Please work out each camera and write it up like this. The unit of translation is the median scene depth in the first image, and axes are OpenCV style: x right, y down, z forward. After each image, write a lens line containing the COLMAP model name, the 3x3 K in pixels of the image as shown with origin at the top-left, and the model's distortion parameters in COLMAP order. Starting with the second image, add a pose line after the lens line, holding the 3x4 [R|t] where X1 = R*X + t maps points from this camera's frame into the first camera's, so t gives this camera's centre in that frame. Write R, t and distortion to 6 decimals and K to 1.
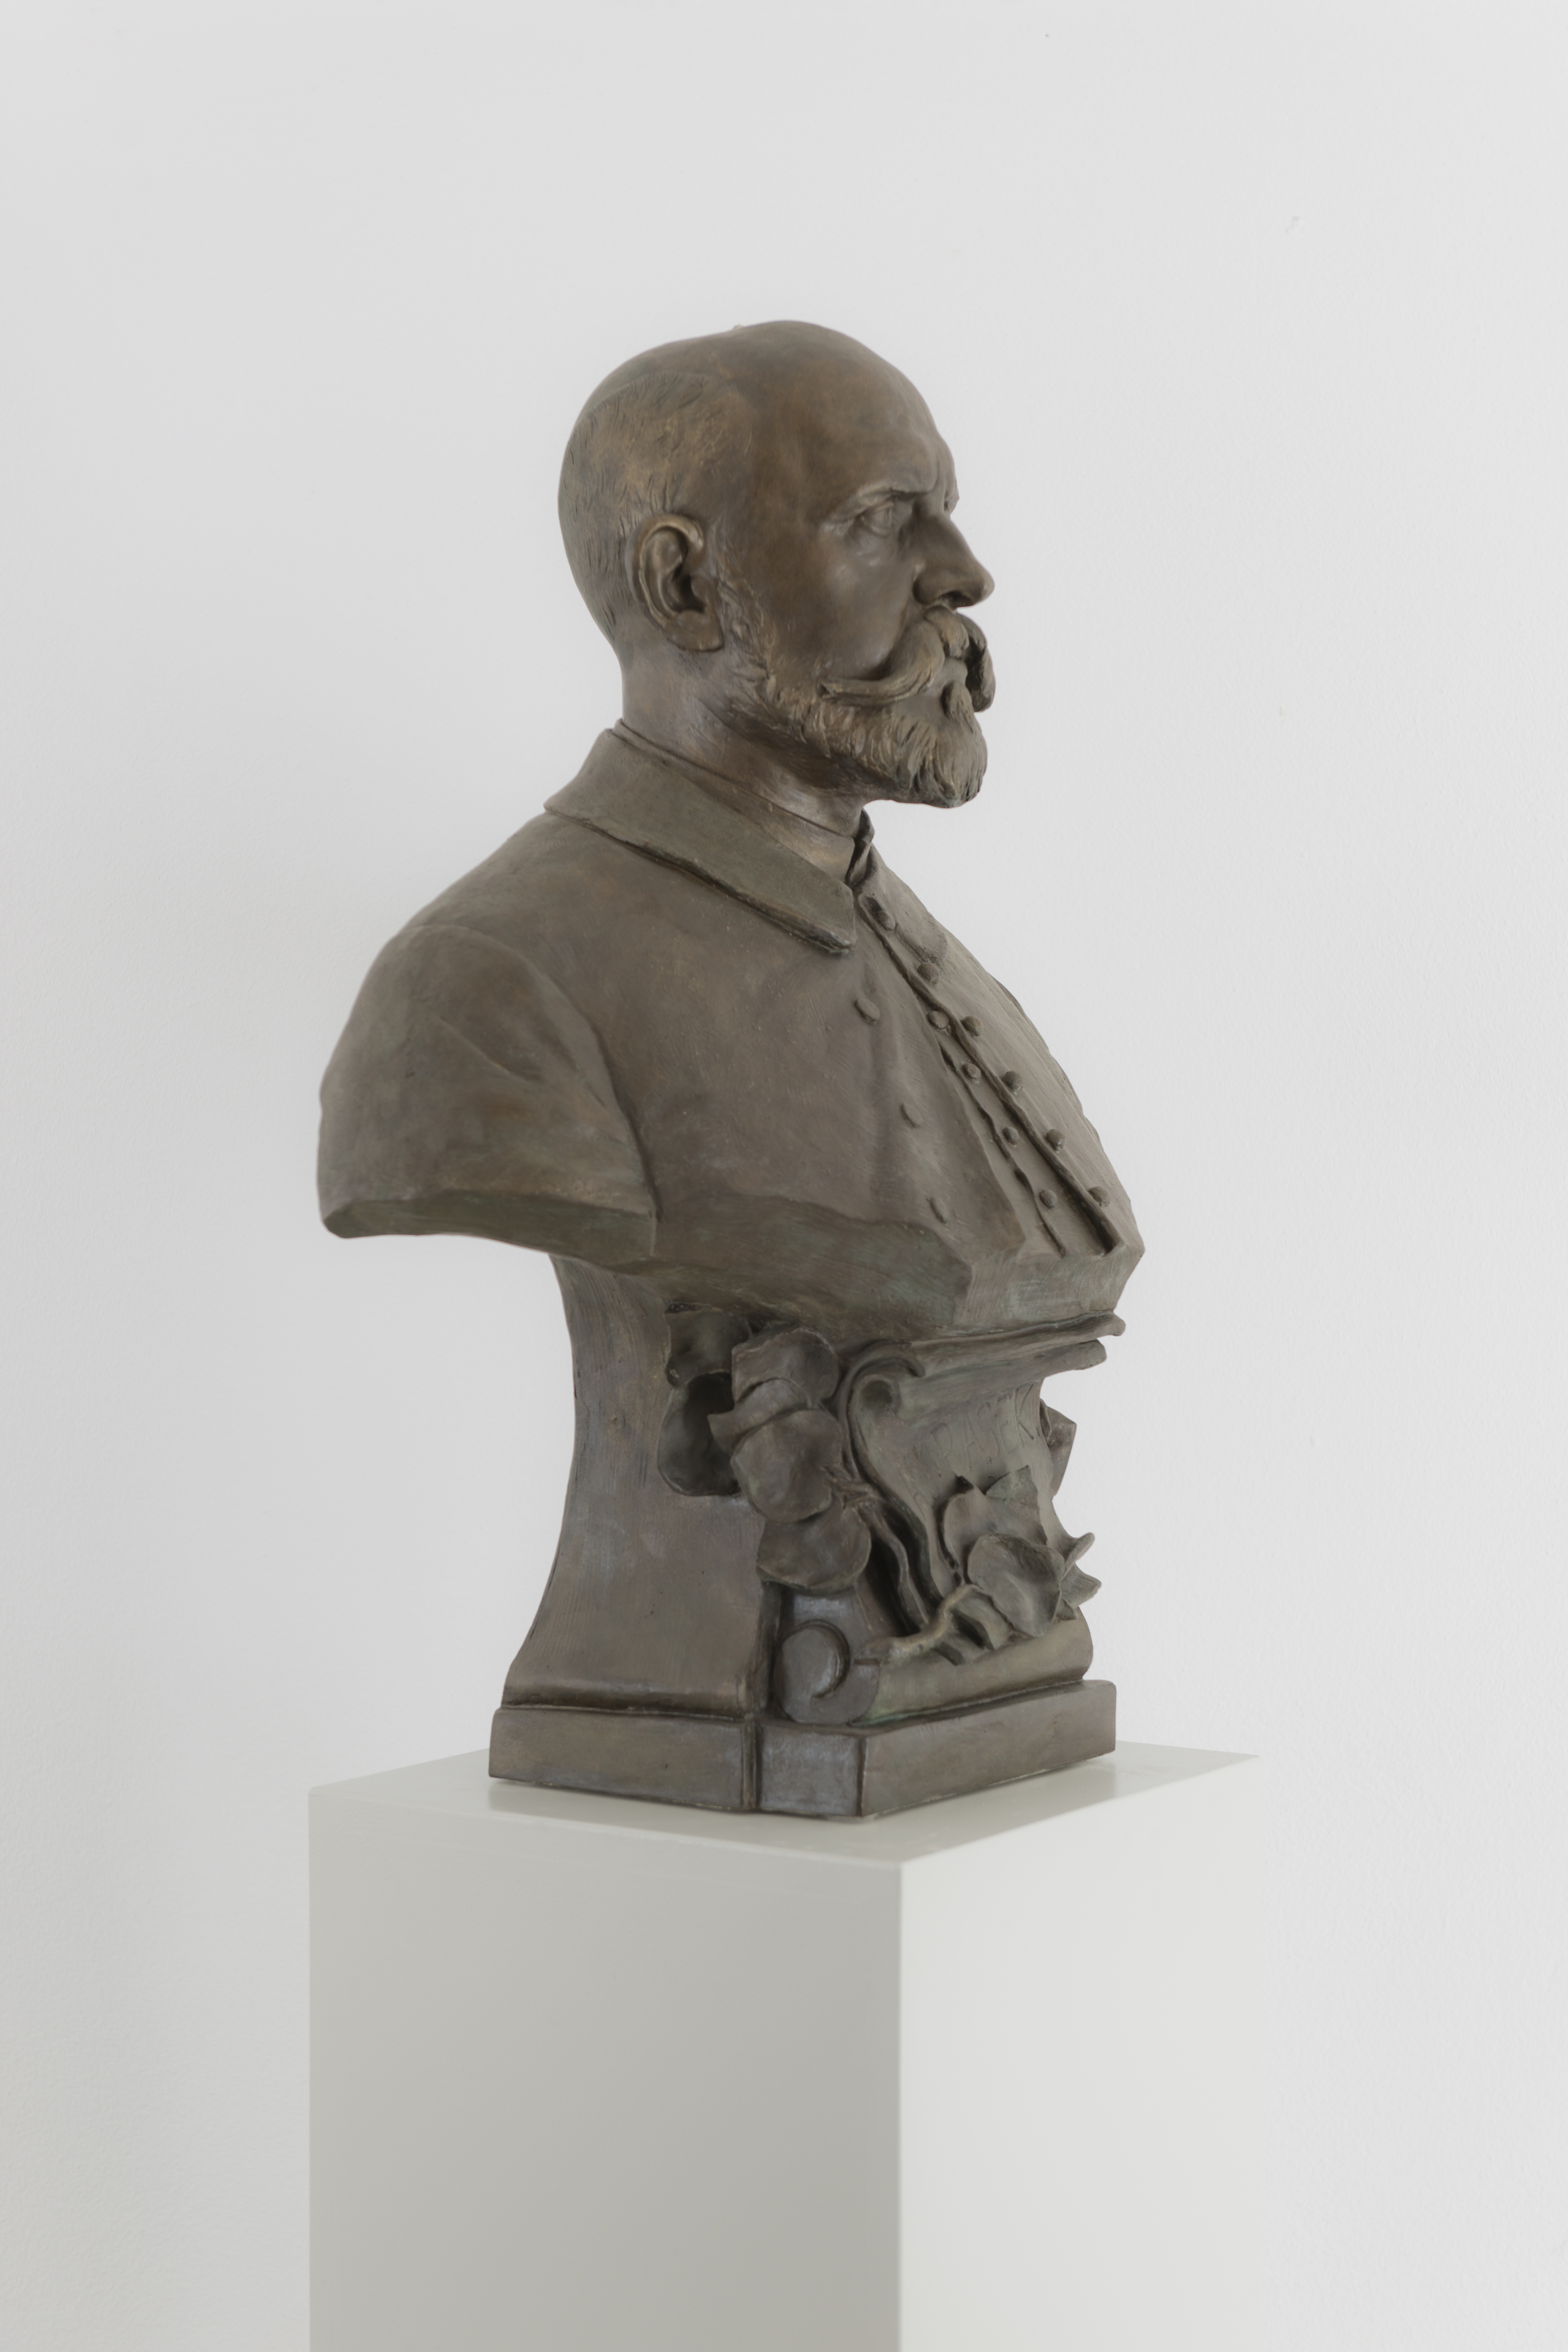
lens RADIAL K [[3996.5, 0, 784.0], [0, 3996.5, 1176.0], [0, 0, 1]] dist [-0.003056, -0.005017]
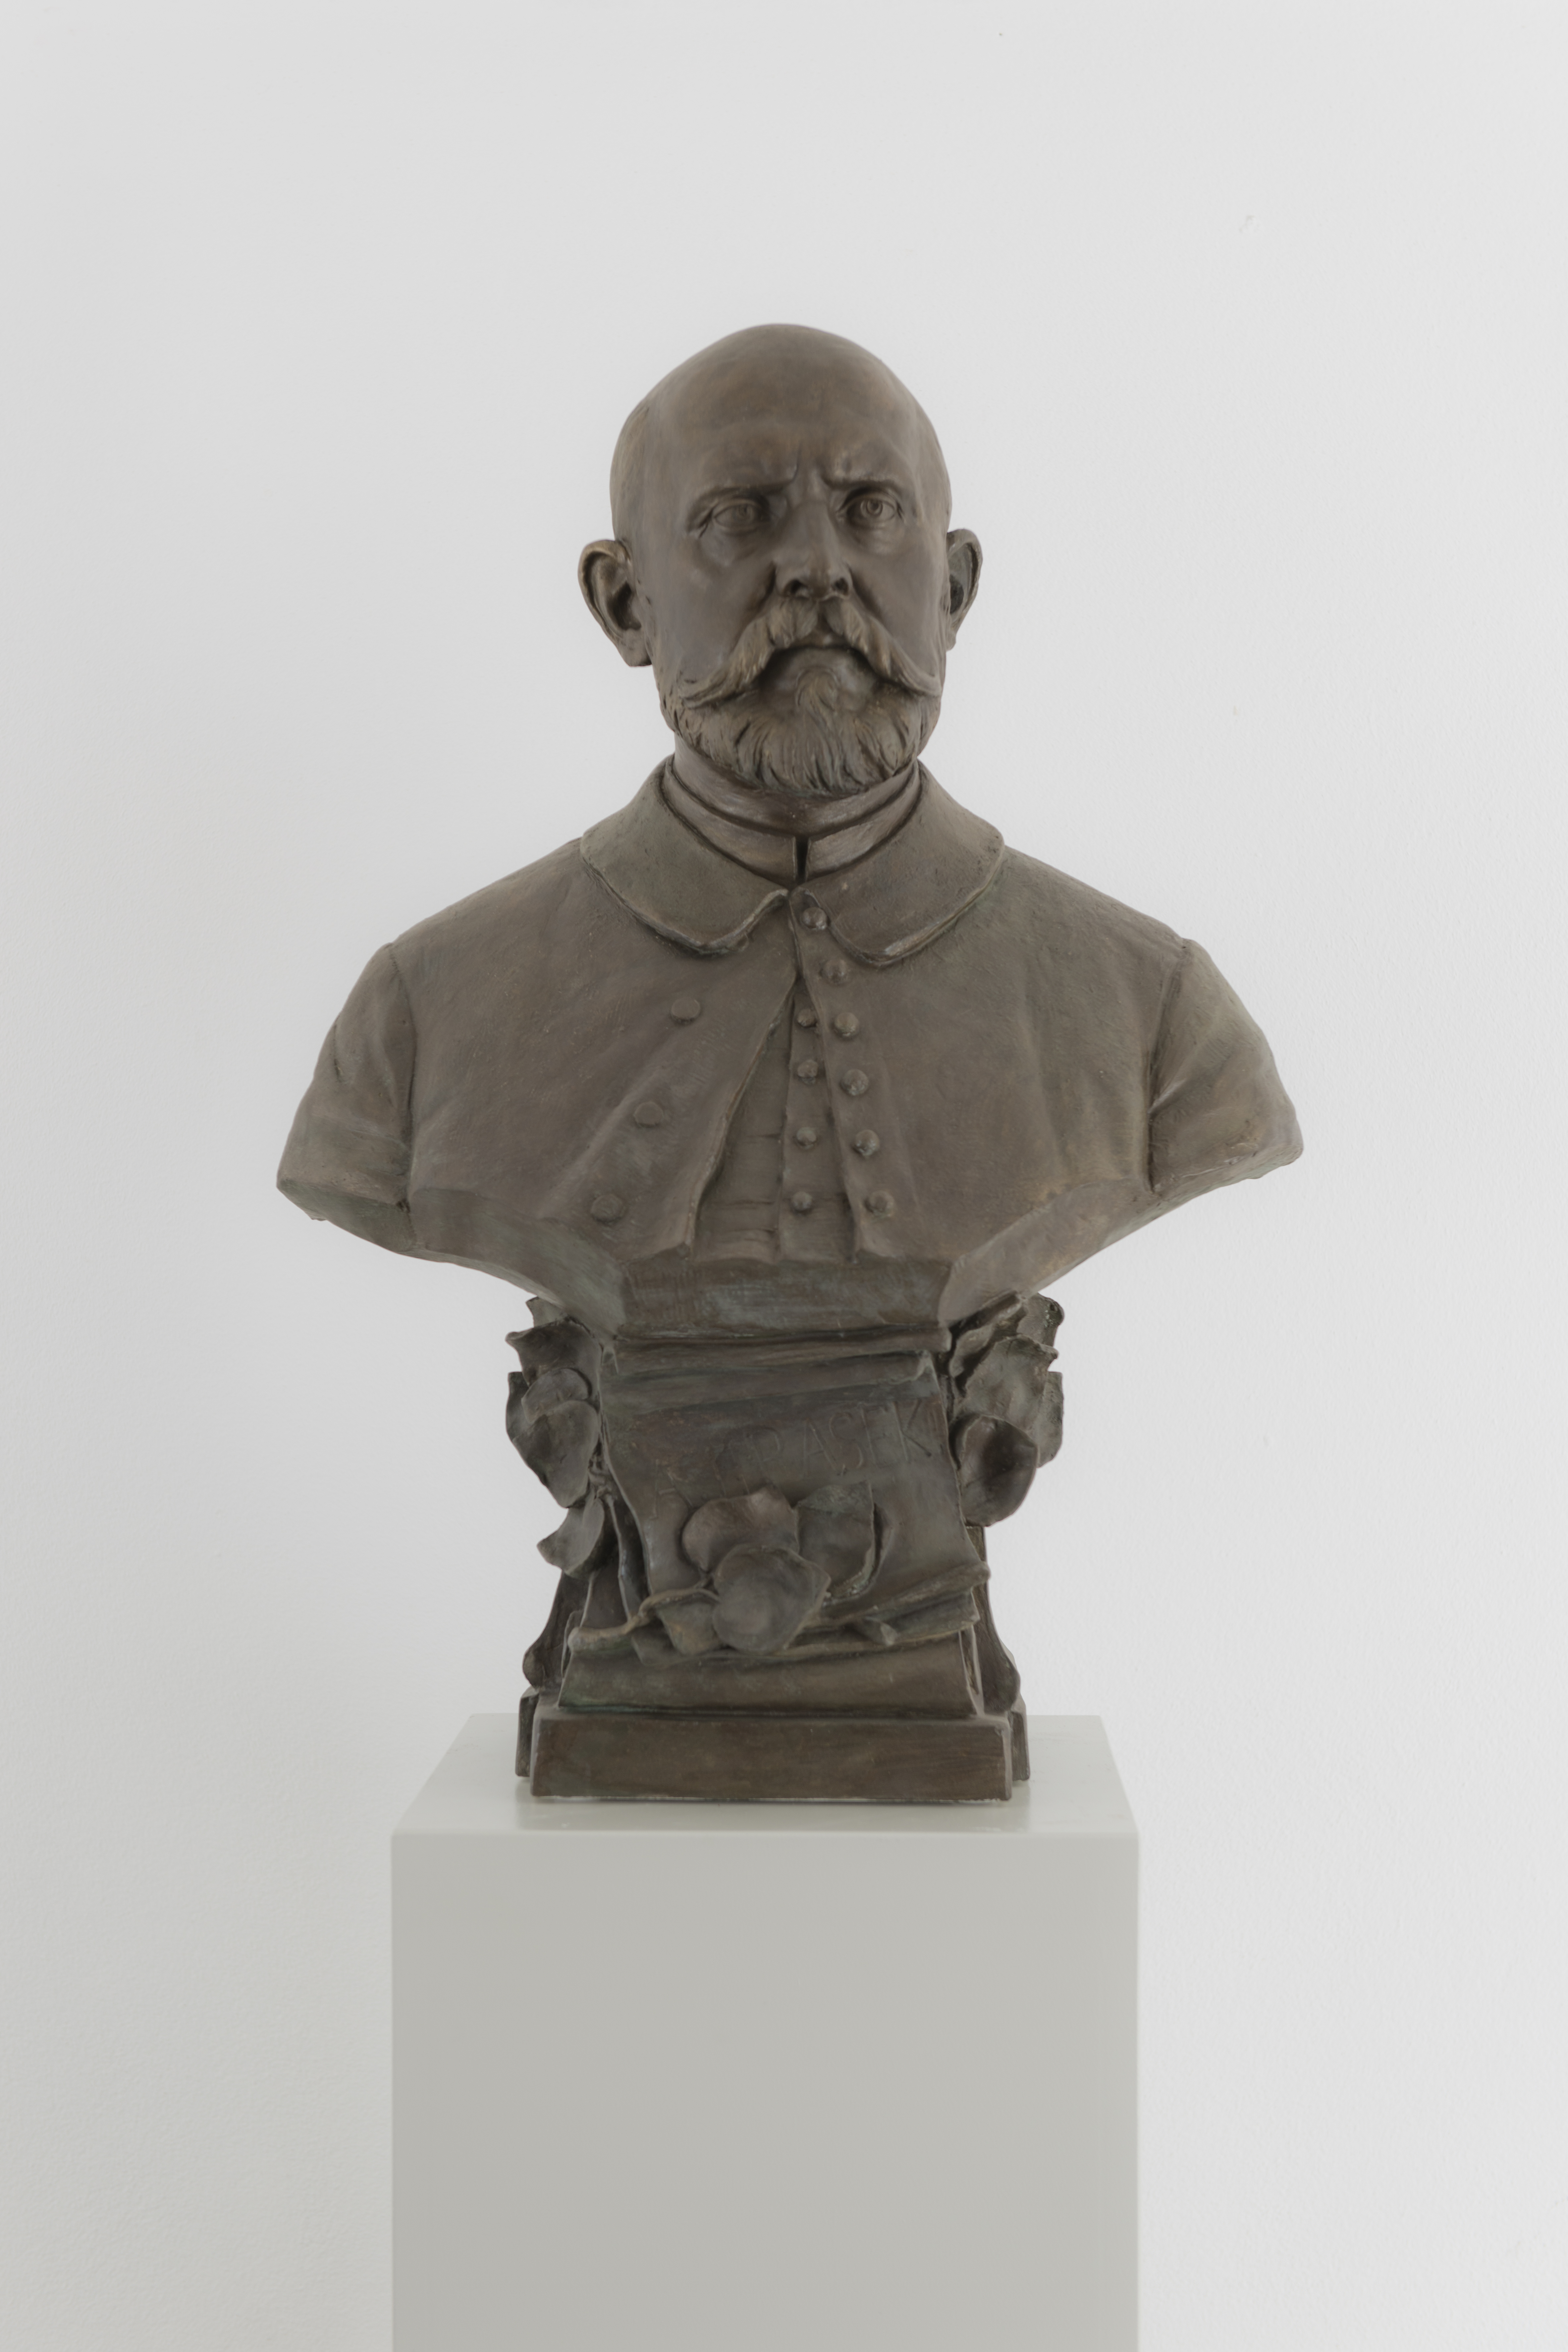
lens RADIAL K [[3996.5, 0, 784.0], [0, 3996.5, 1176.0], [0, 0, 1]] dist [-0.003056, -0.005017]
pose [[0.552217, 0.015712, -0.833552, 0.871386], [-0.016023, 0.999838, 0.008231, -0.008594], [0.833546, 0.008811, 0.552379, 0.463106]]
